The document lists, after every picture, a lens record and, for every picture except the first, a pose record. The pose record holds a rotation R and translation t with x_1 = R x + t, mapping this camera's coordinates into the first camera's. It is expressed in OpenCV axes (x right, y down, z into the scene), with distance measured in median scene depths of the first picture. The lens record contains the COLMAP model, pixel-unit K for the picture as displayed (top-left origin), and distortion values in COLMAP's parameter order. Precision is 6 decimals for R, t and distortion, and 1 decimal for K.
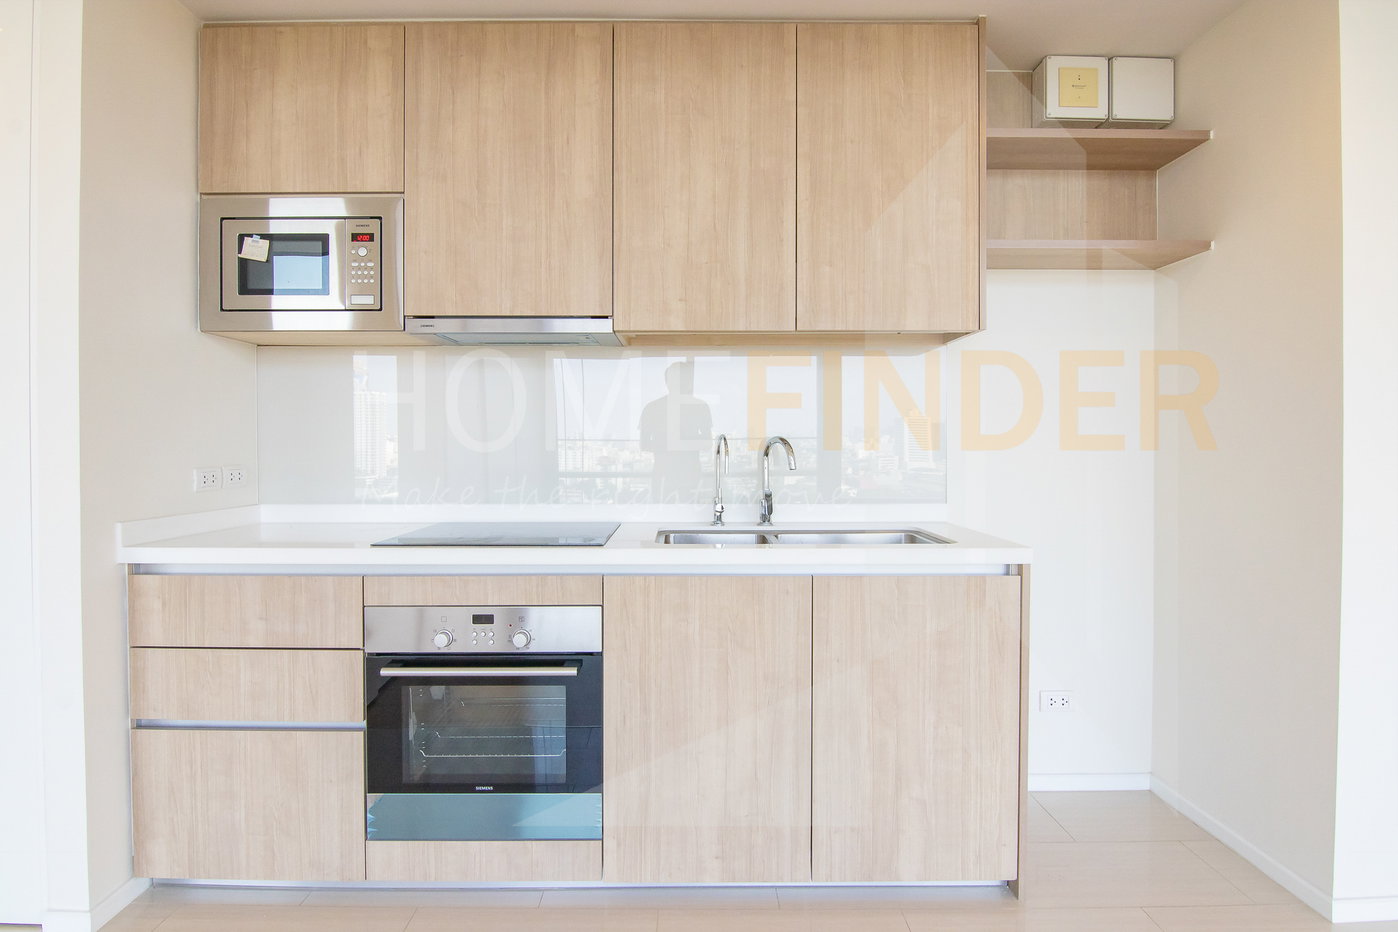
lens RADIAL K [[733.5, 0, 687.2], [0, 733.5, 460.7], [0, 0, 1]] dist [-0.005979, -0.013112]
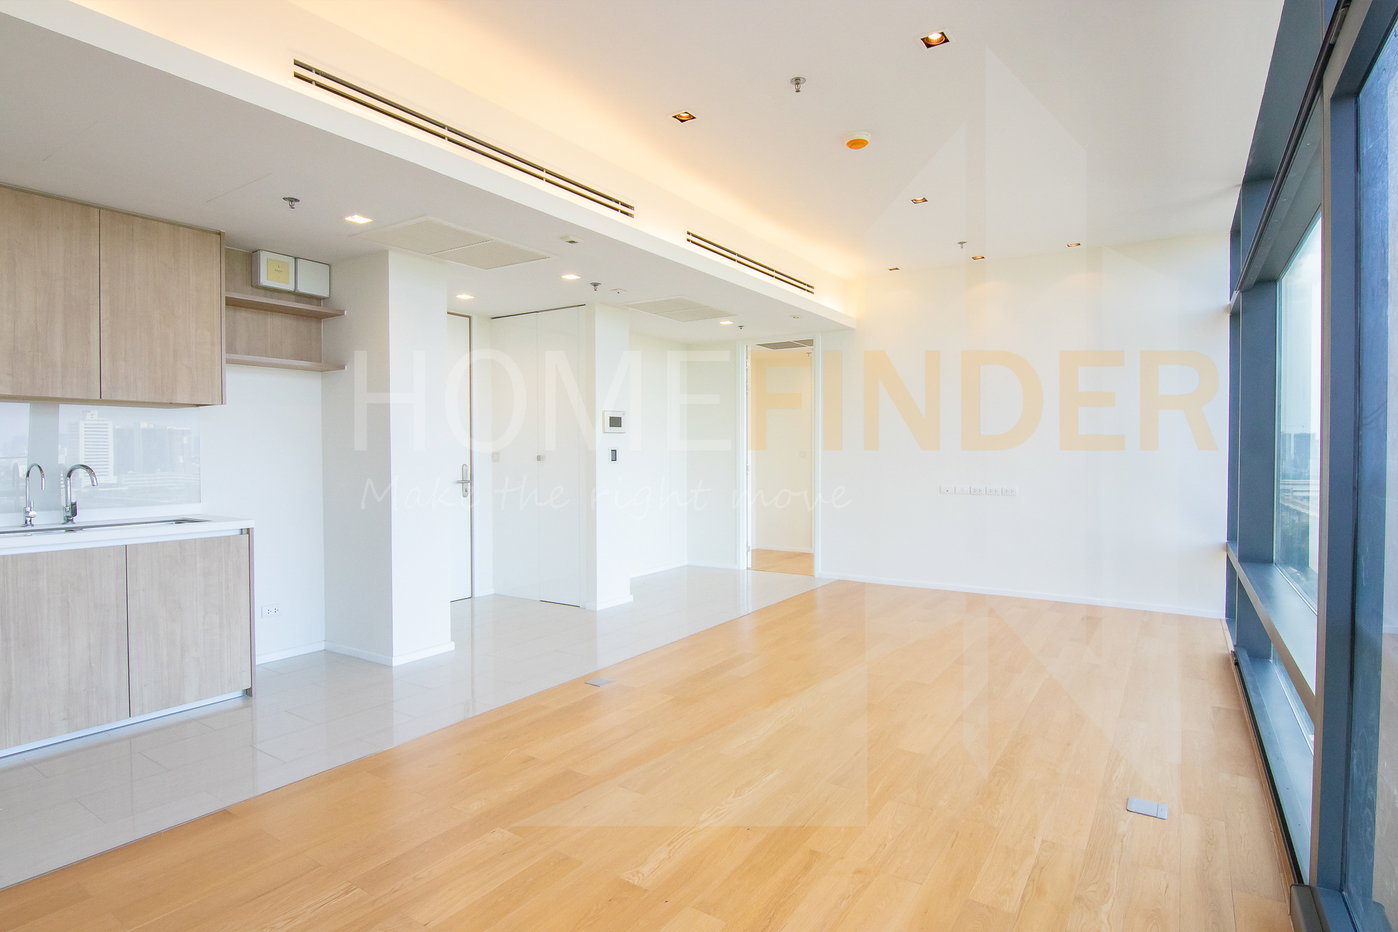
lens RADIAL K [[733.5, 0, 687.2], [0, 733.5, 460.7], [0, 0, 1]] dist [-0.005979, -0.013112]
pose [[0.564020, -0.010119, 0.825699, -0.443171], [0.017850, 0.999841, 0.000060, -0.019298], [-0.825568, 0.014705, 0.564110, -0.962882]]
